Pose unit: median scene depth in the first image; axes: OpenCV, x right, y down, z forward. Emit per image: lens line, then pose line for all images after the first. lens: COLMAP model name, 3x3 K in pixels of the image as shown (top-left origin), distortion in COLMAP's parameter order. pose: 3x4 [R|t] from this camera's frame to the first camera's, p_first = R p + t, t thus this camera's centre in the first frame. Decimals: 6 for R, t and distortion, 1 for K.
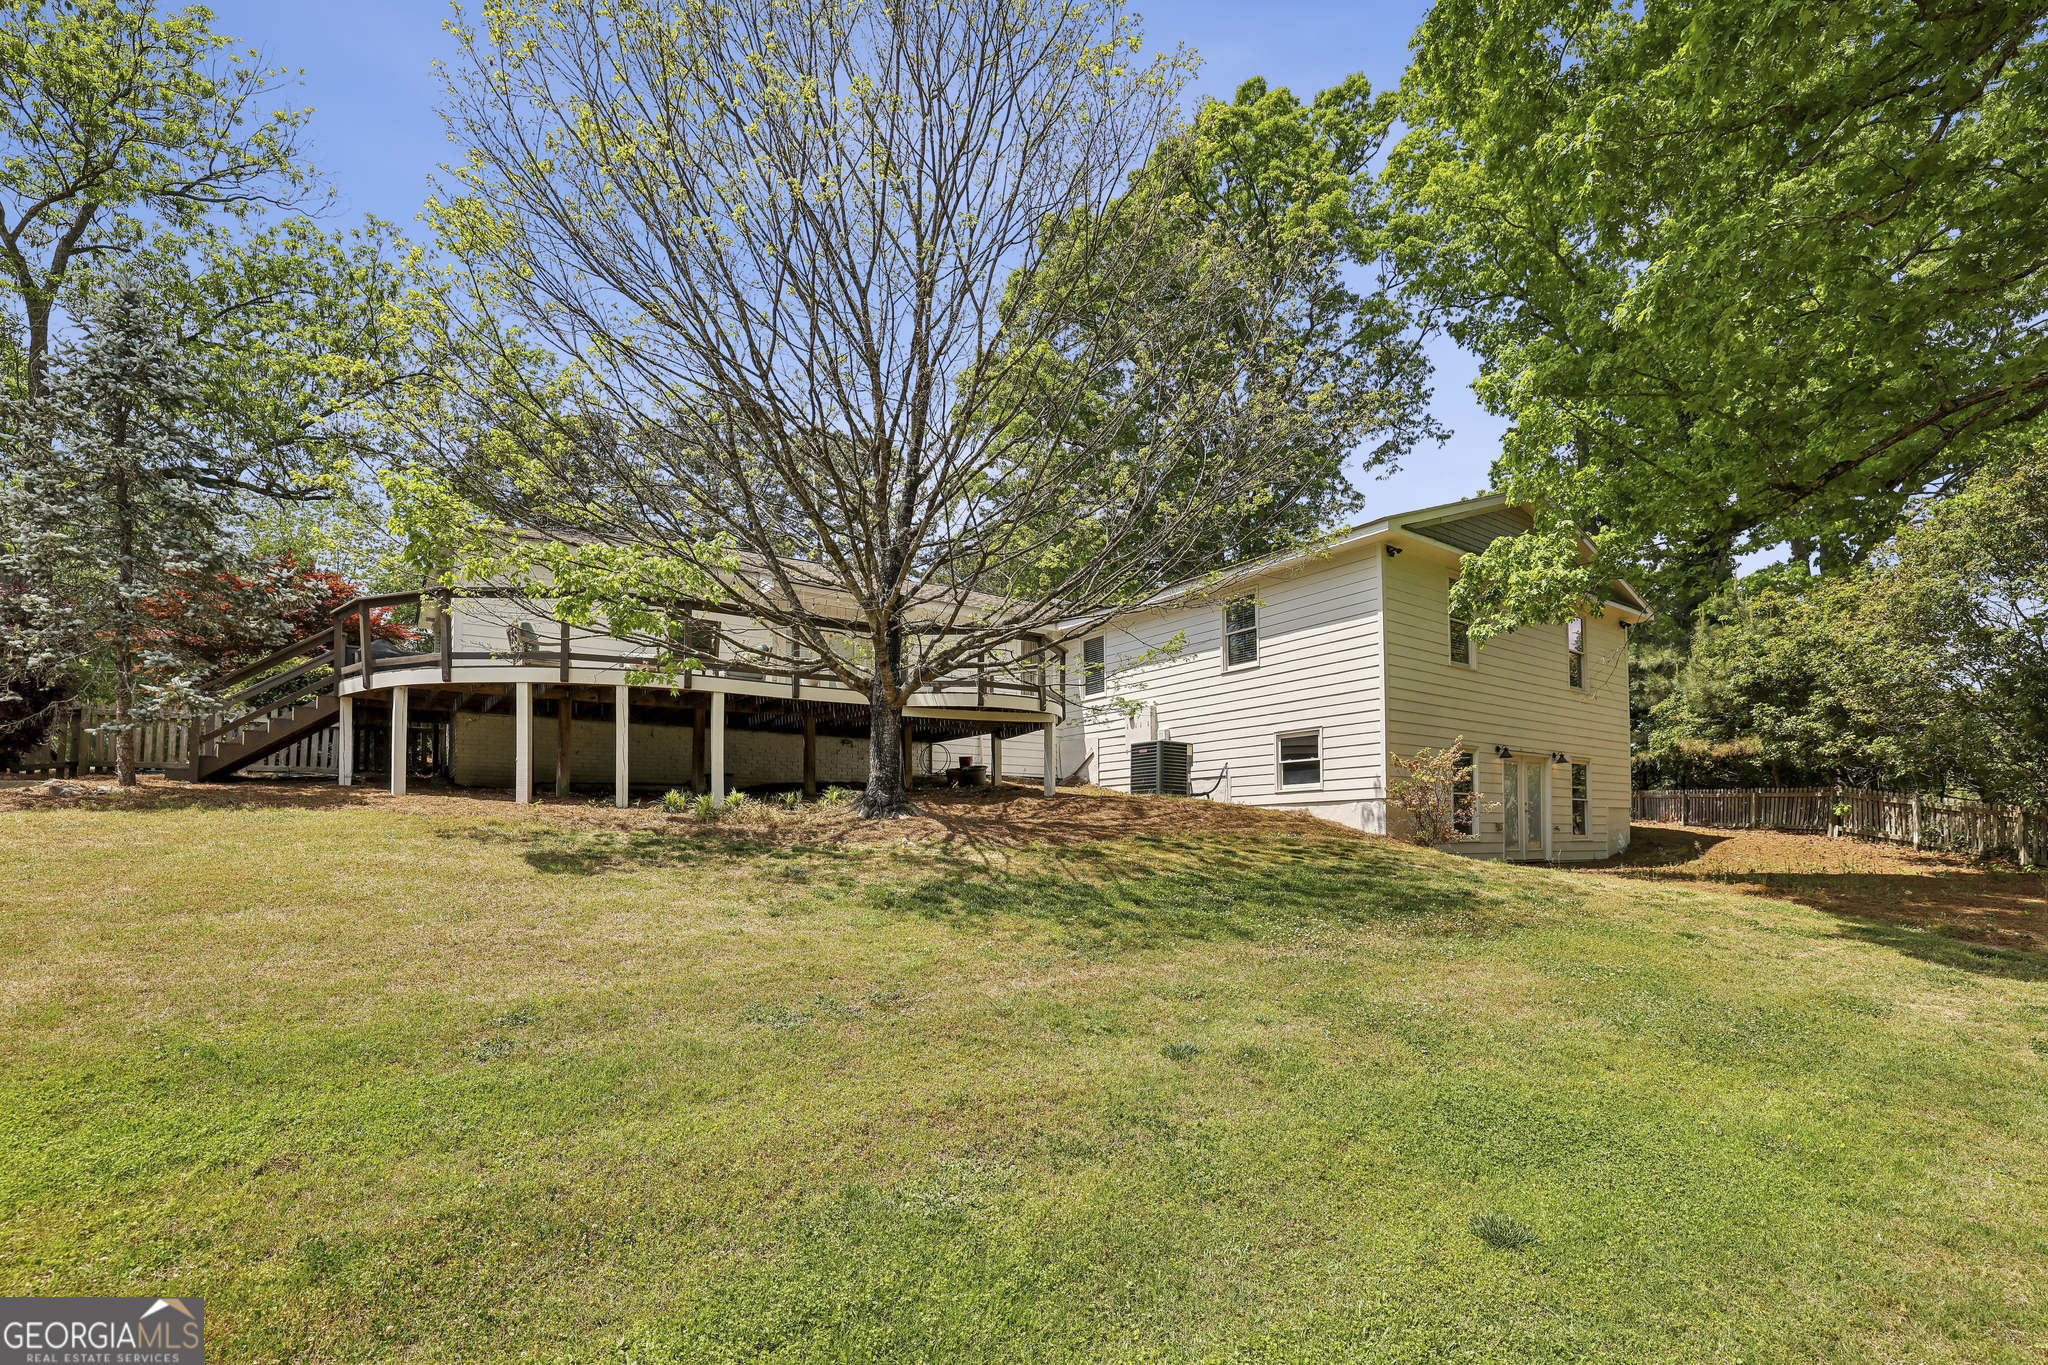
lens RADIAL K [[892.0, 0, 1026.1], [0, 892.0, 753.1], [0, 0, 1]] dist [-0.041049, 0.011797]
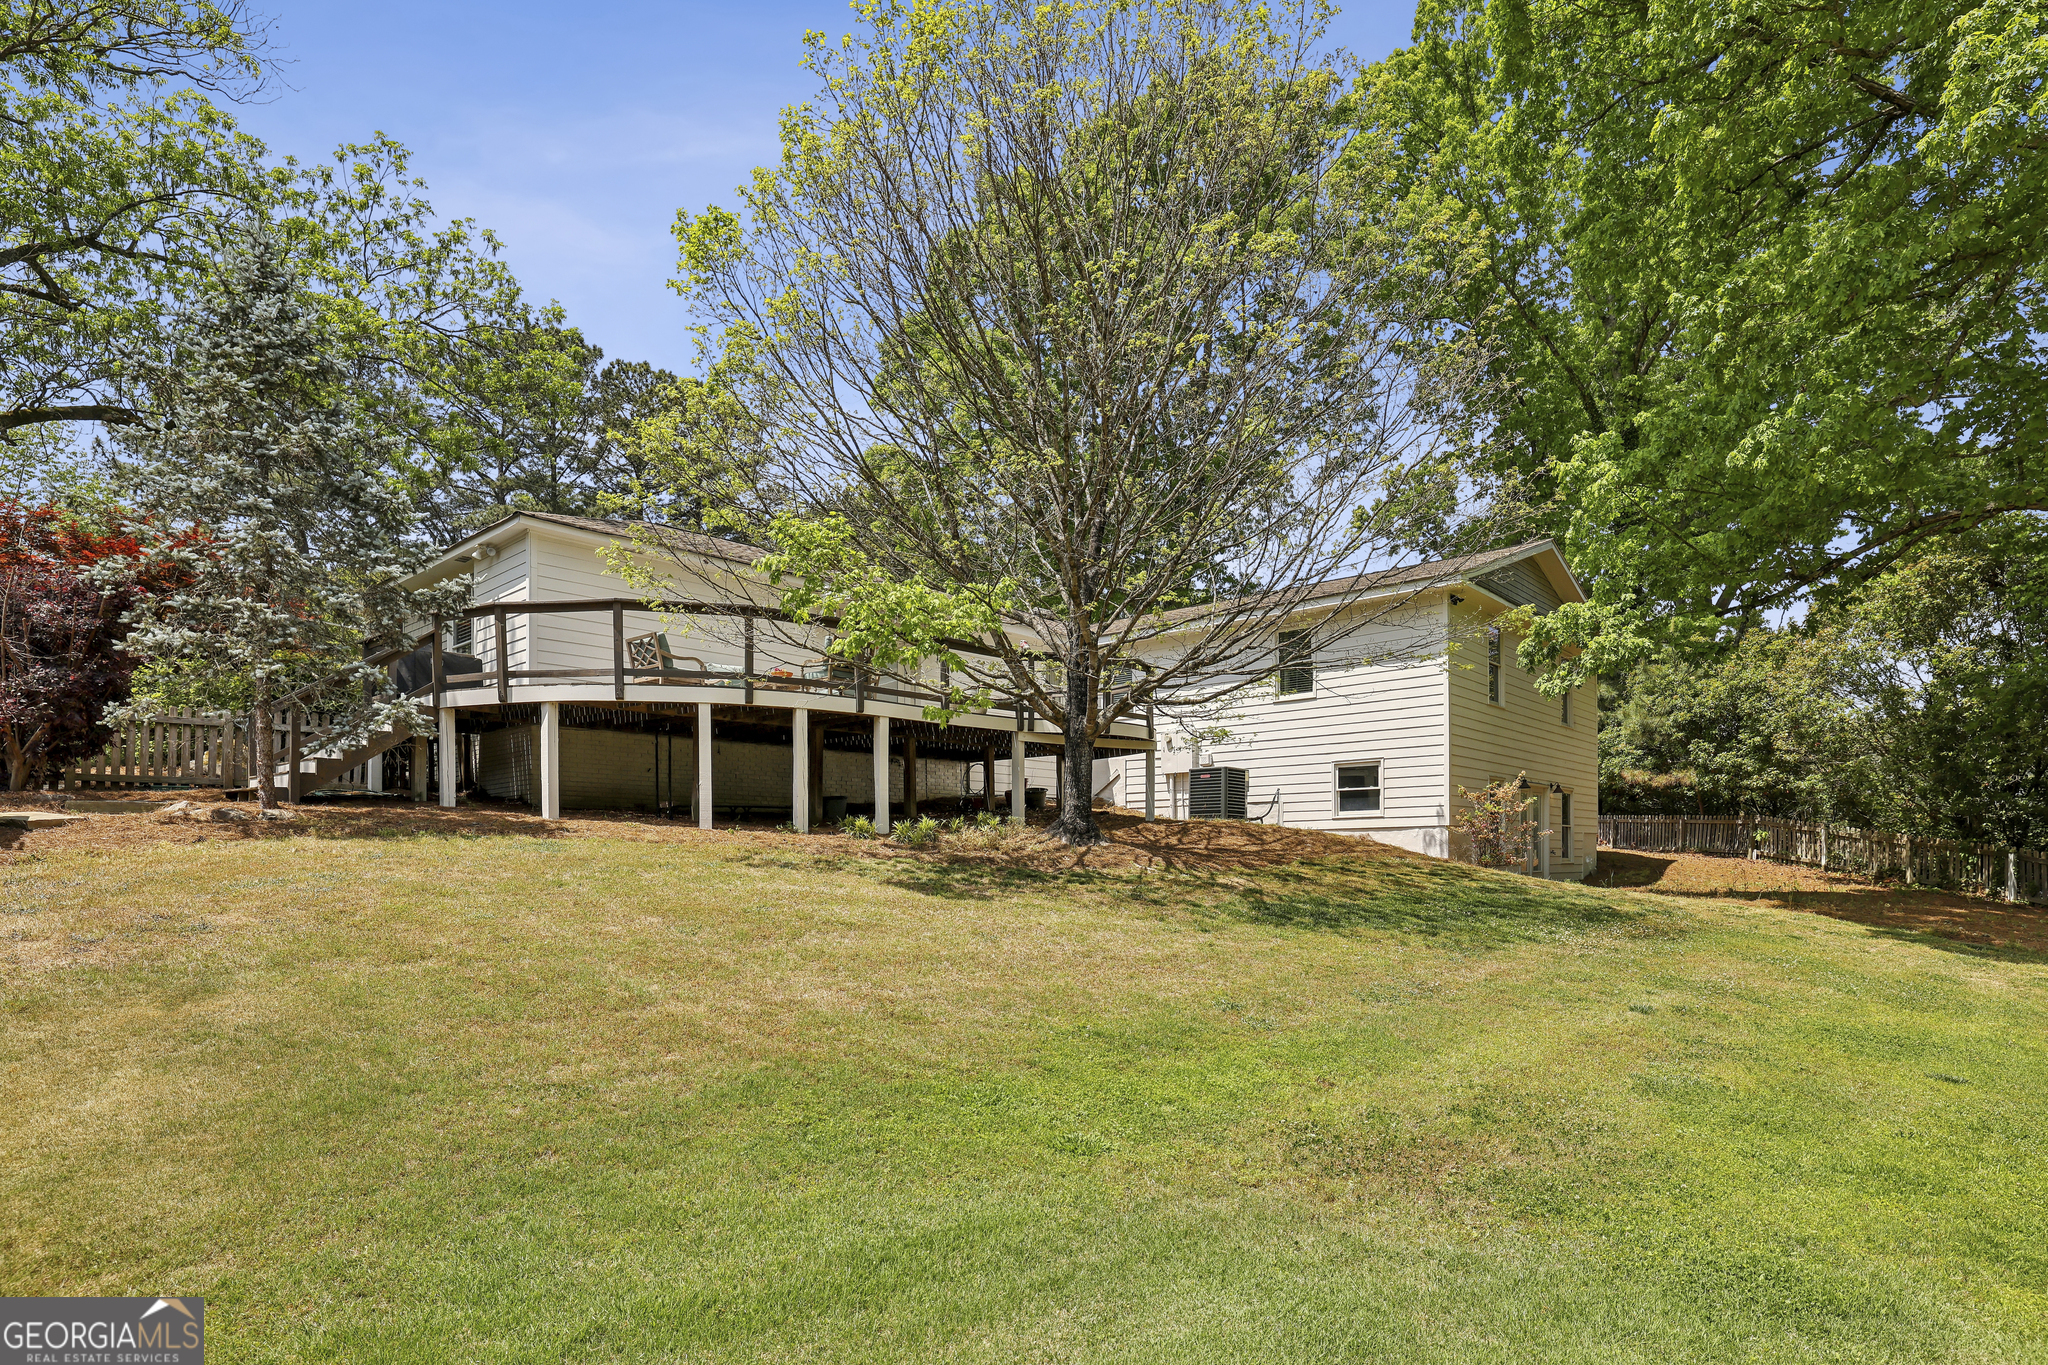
lens RADIAL K [[1049.2, 0, 1023.8], [0, 1049.2, 764.2], [0, 0, 1]] dist [-0.002383, 0.000142]
pose [[0.974905, 0.017639, 0.221920, -0.363020], [-0.019353, 0.999797, 0.005549, -0.020297], [-0.221777, -0.009704, 0.975049, -0.144484]]
